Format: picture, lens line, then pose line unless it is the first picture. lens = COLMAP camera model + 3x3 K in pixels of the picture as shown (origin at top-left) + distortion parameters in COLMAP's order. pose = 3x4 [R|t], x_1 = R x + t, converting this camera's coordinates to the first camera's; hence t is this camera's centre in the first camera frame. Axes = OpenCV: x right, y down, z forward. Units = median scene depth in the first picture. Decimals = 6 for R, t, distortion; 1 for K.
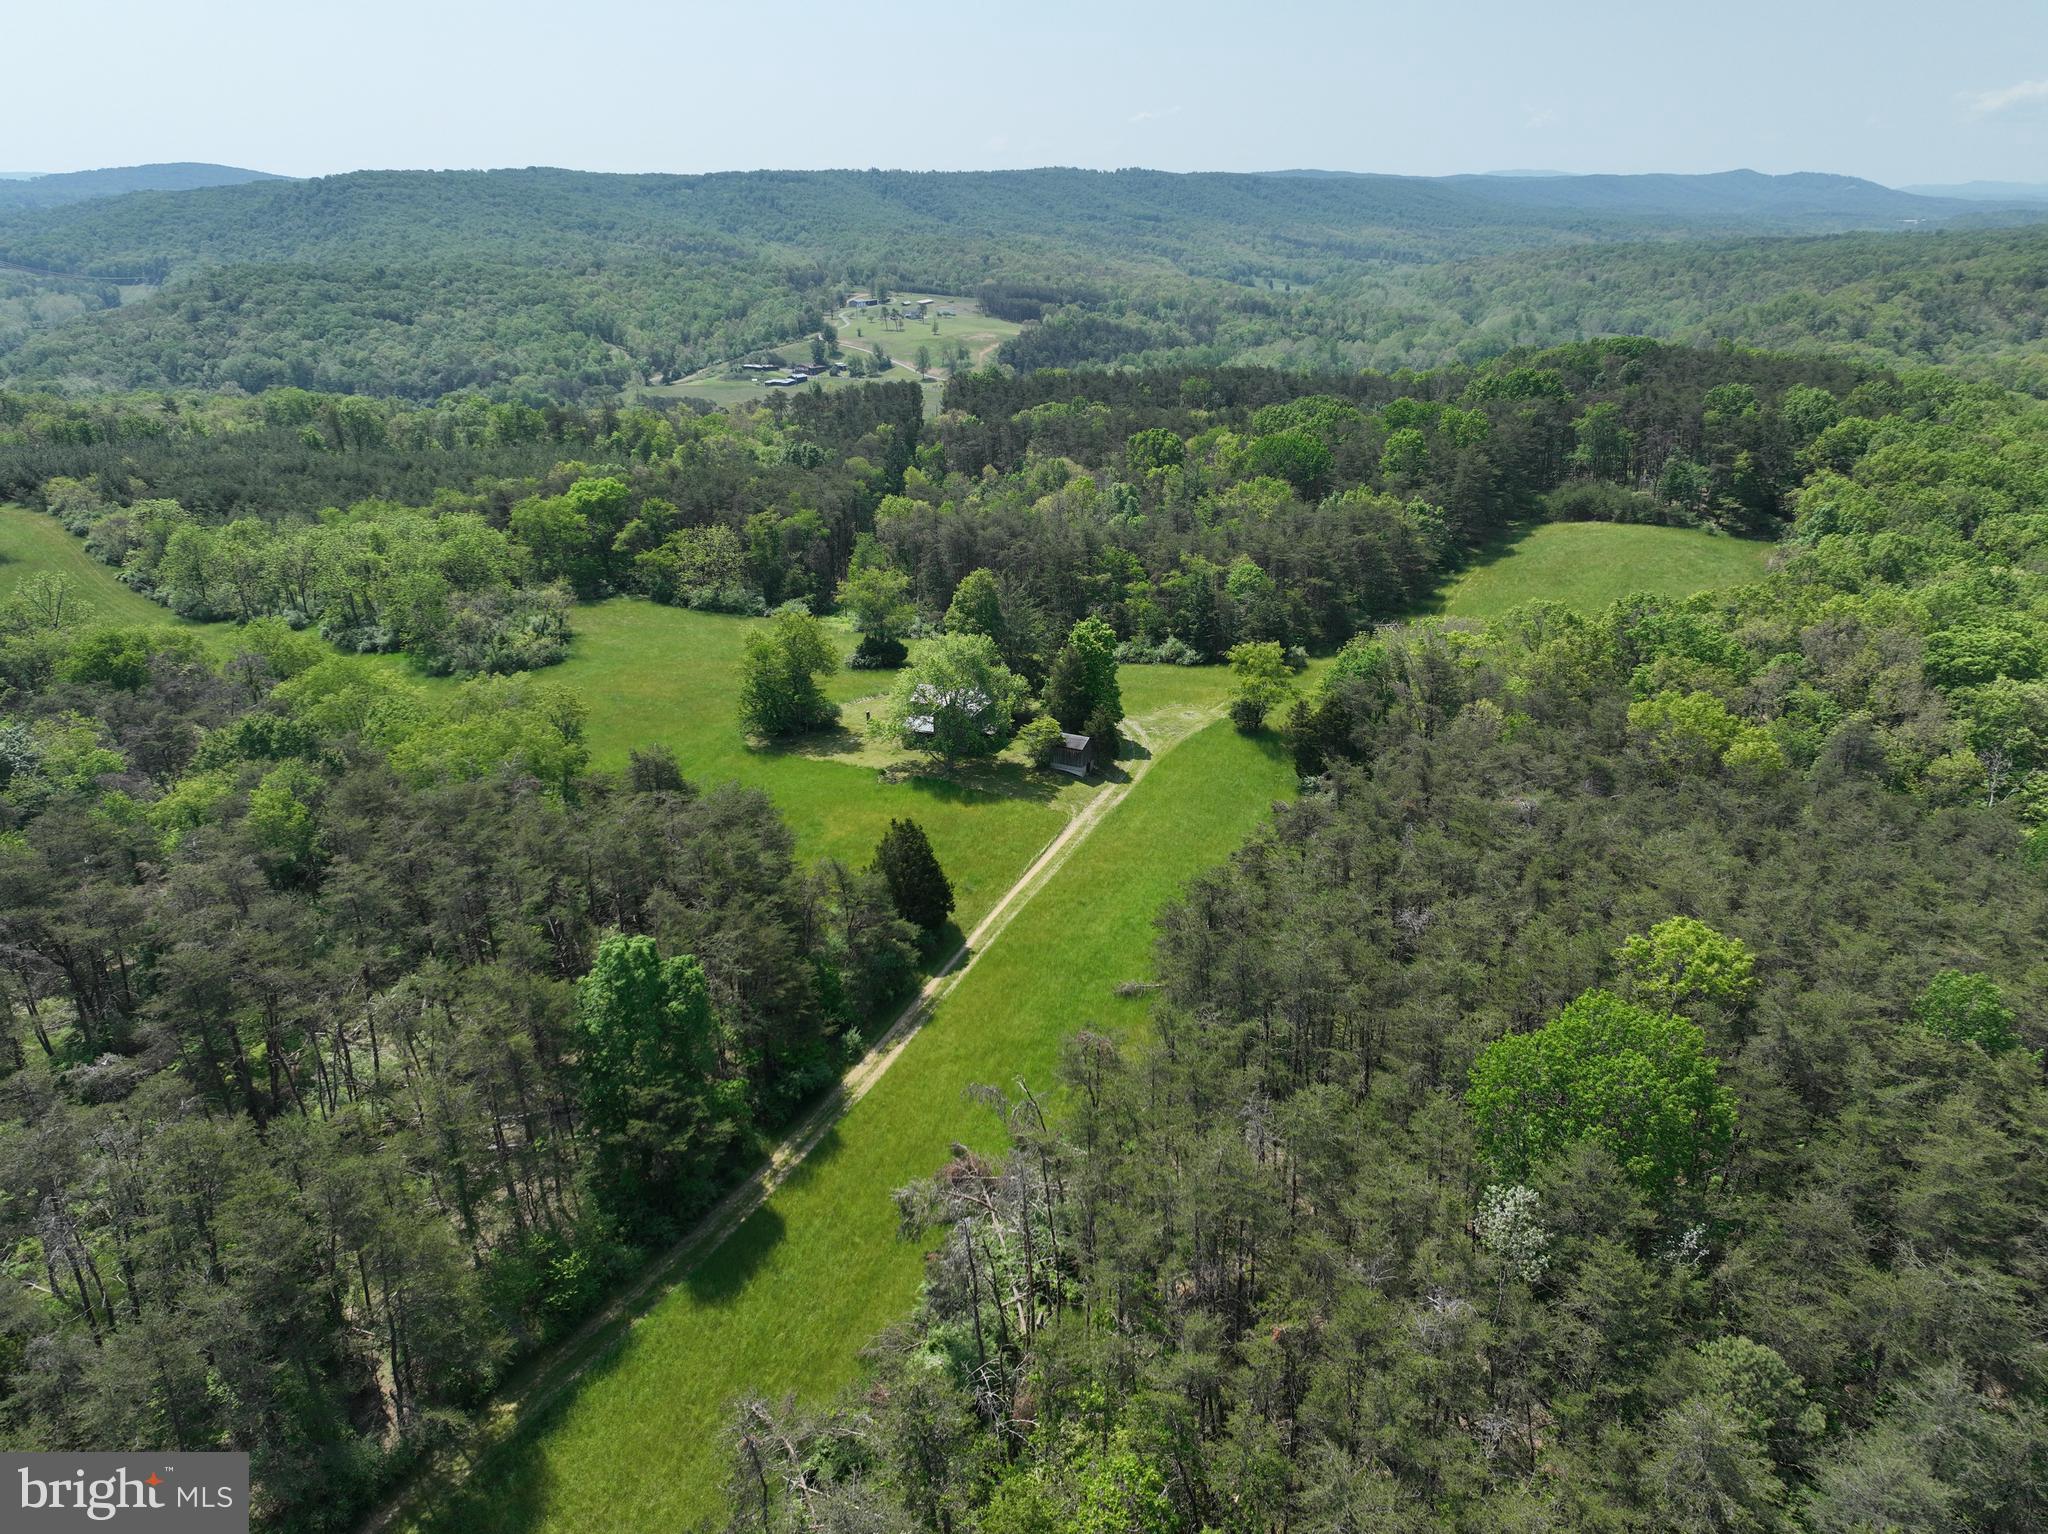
lens RADIAL K [[1438.4, 0, 1023.7], [0, 1438.4, 762.7], [0, 0, 1]] dist [-0.005195, 0.021896]
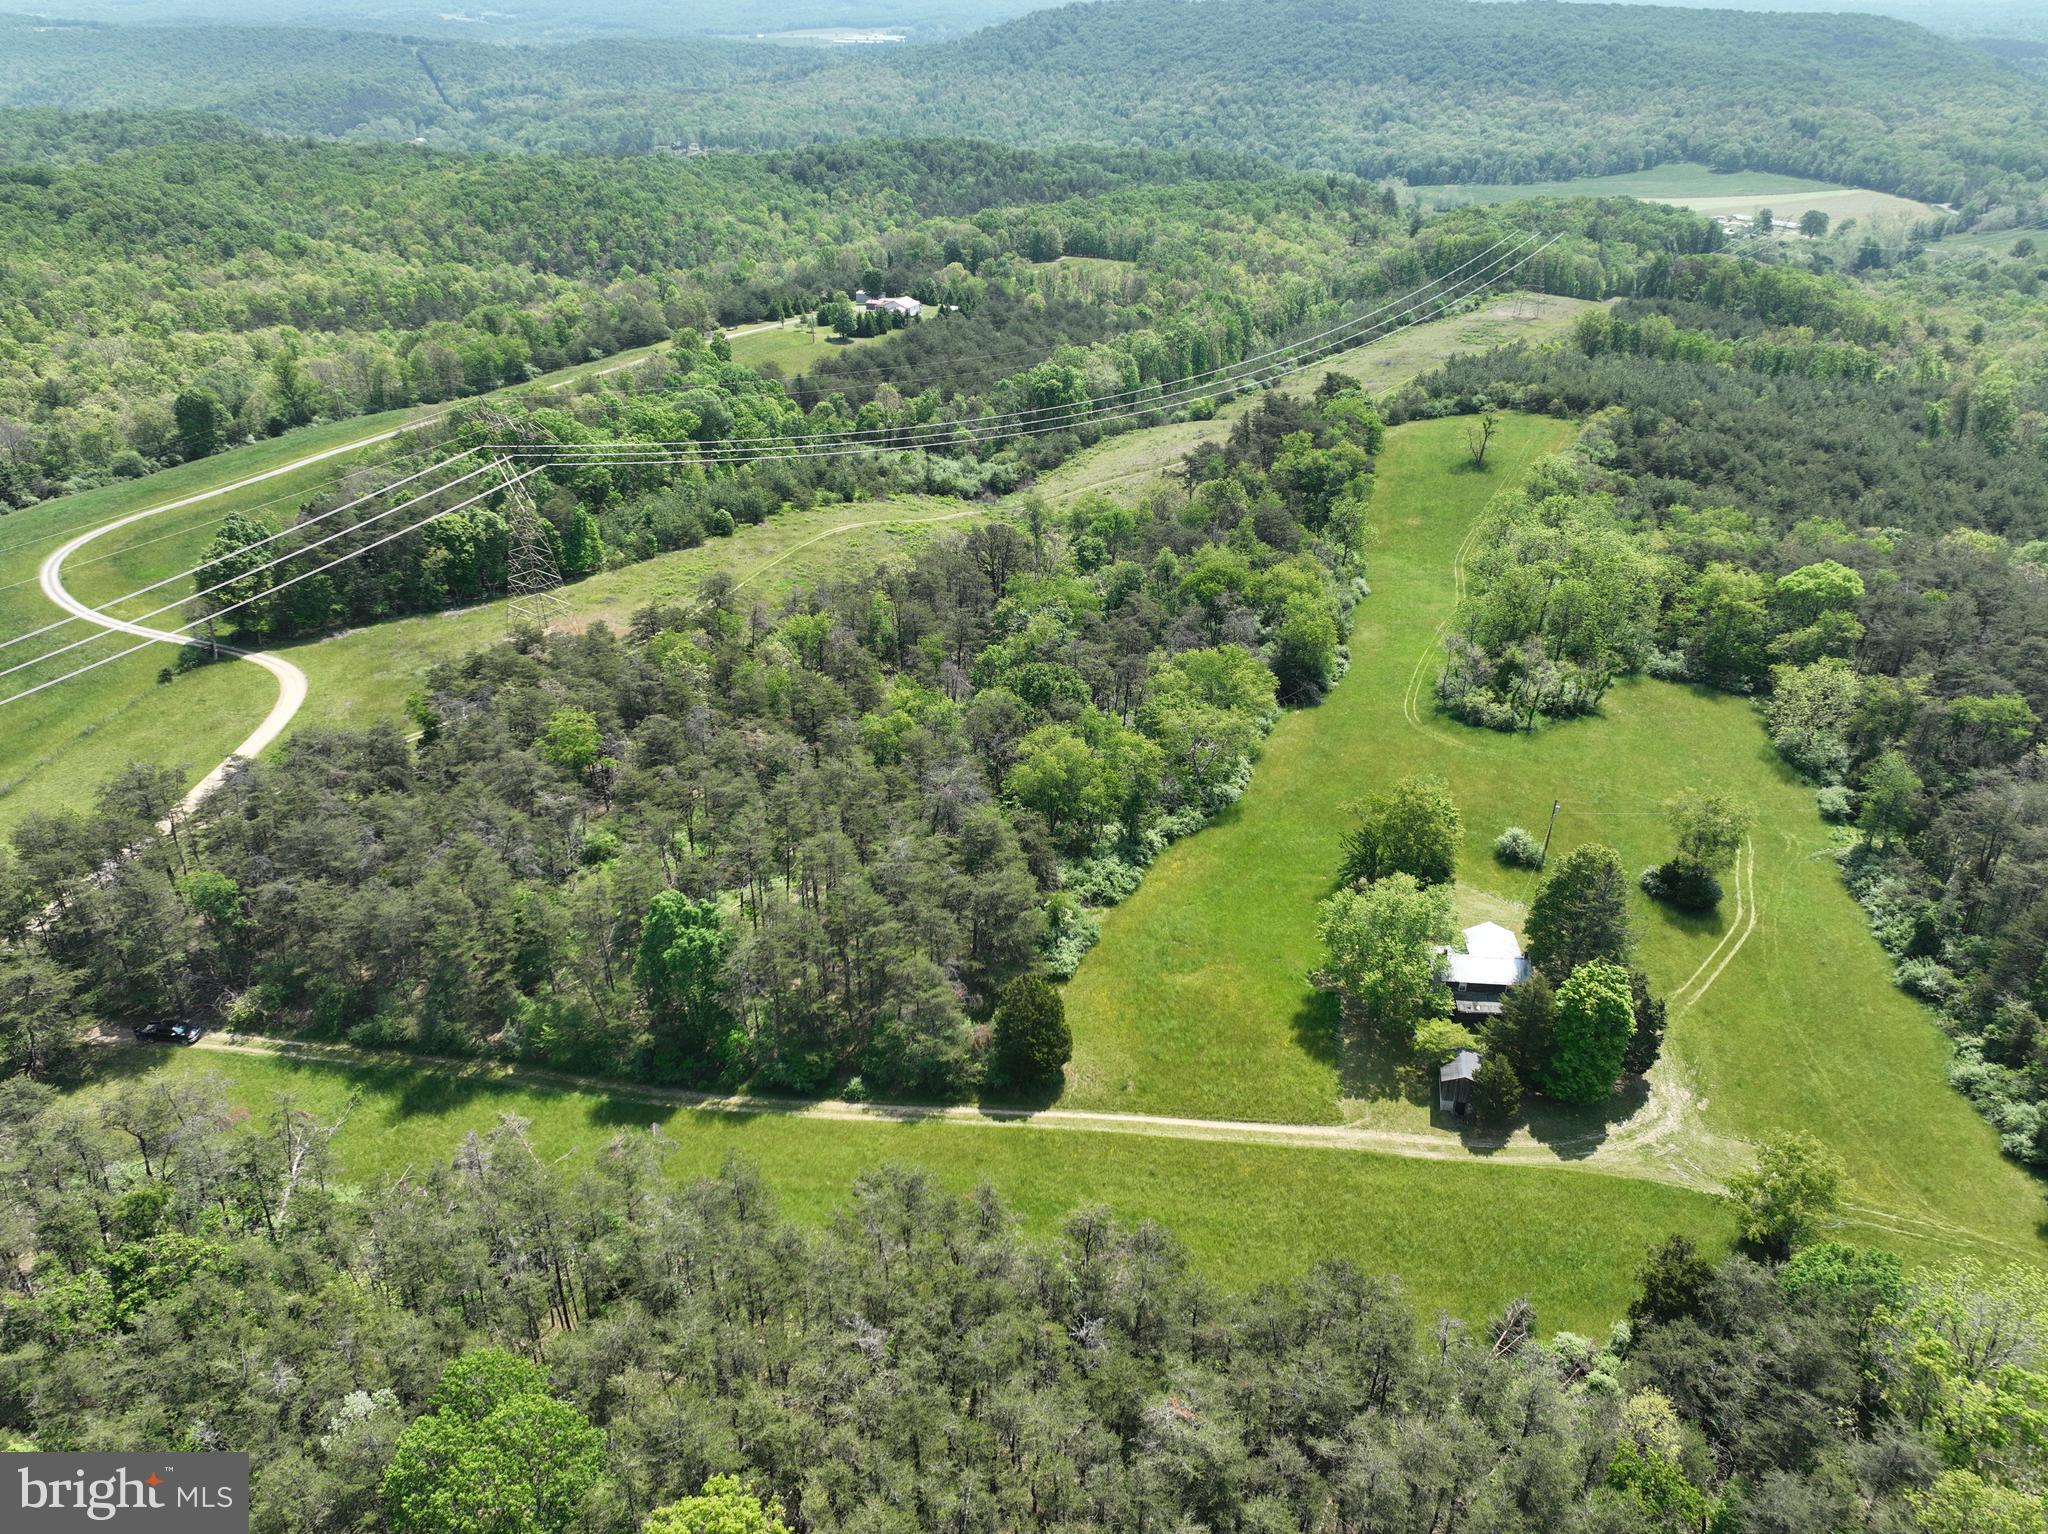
lens RADIAL K [[1438.4, 0, 1016.7], [0, 1438.4, 765.3], [0, 0, 1]] dist [-0.005195, 0.021896]
pose [[0.269116, 0.445502, -0.853876, 0.387823], [-0.343945, 0.872577, 0.346859, -0.239527], [0.899599, 0.200341, 0.388053, 0.261890]]
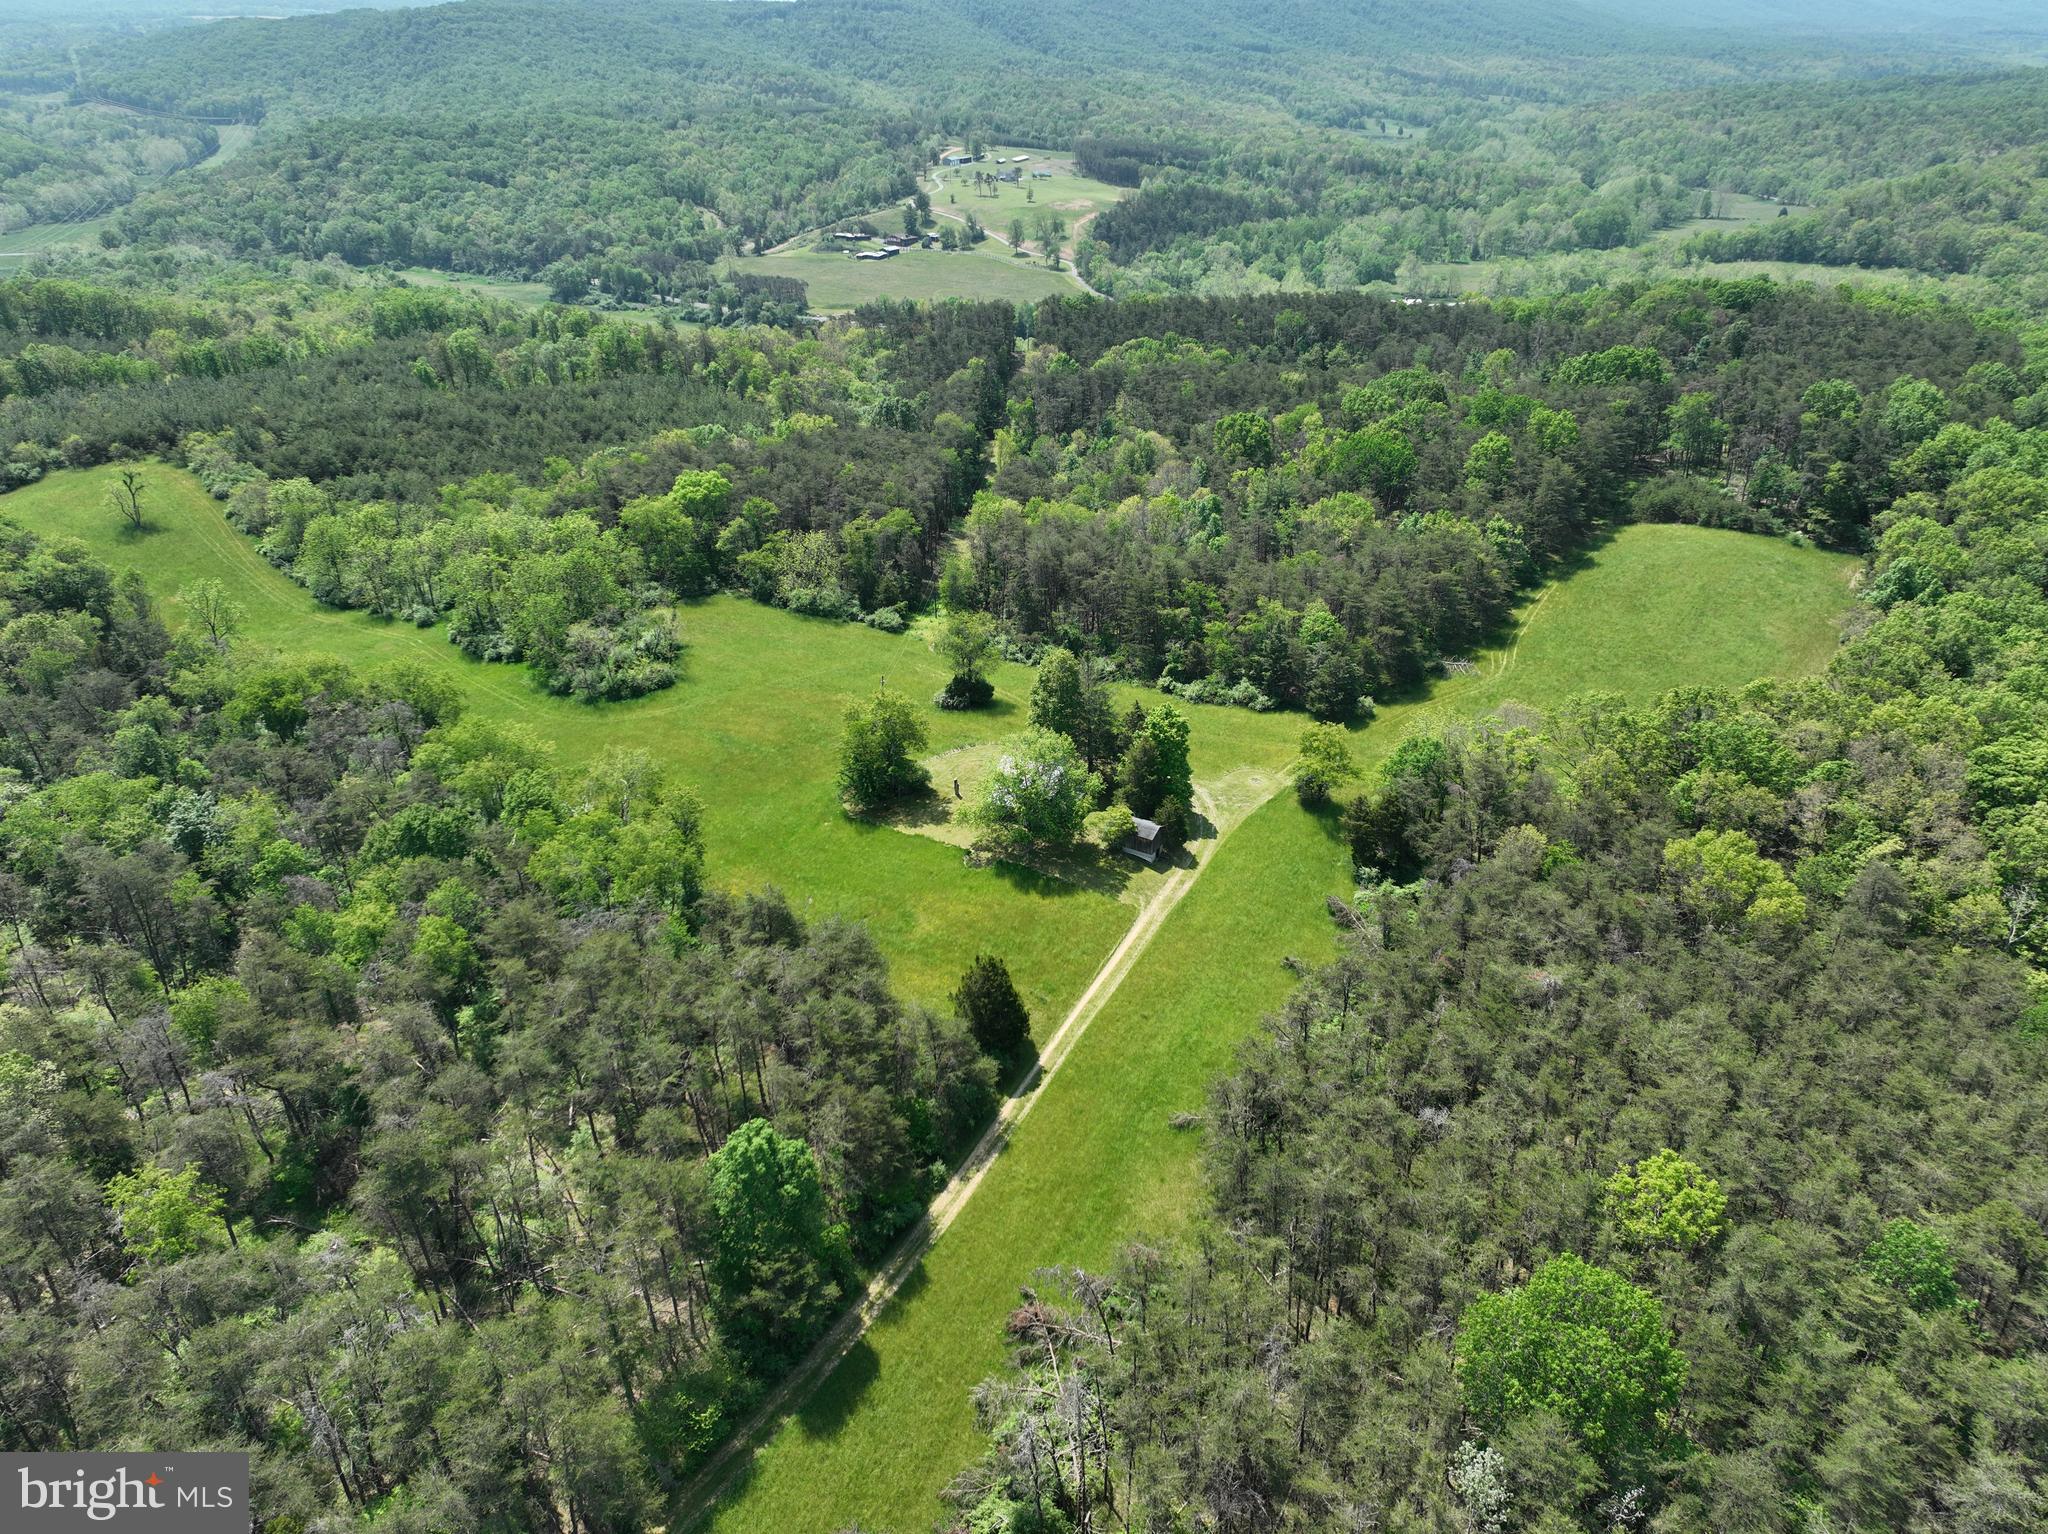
lens RADIAL K [[1438.4, 0, 1022.8], [0, 1438.4, 760.6], [0, 0, 1]] dist [-0.005195, 0.021896]
pose [[0.997938, 0.030573, -0.056438, 0.001587], [-0.024290, 0.993763, 0.108832, -0.116731], [0.059413, -0.107236, 0.992457, -0.046466]]
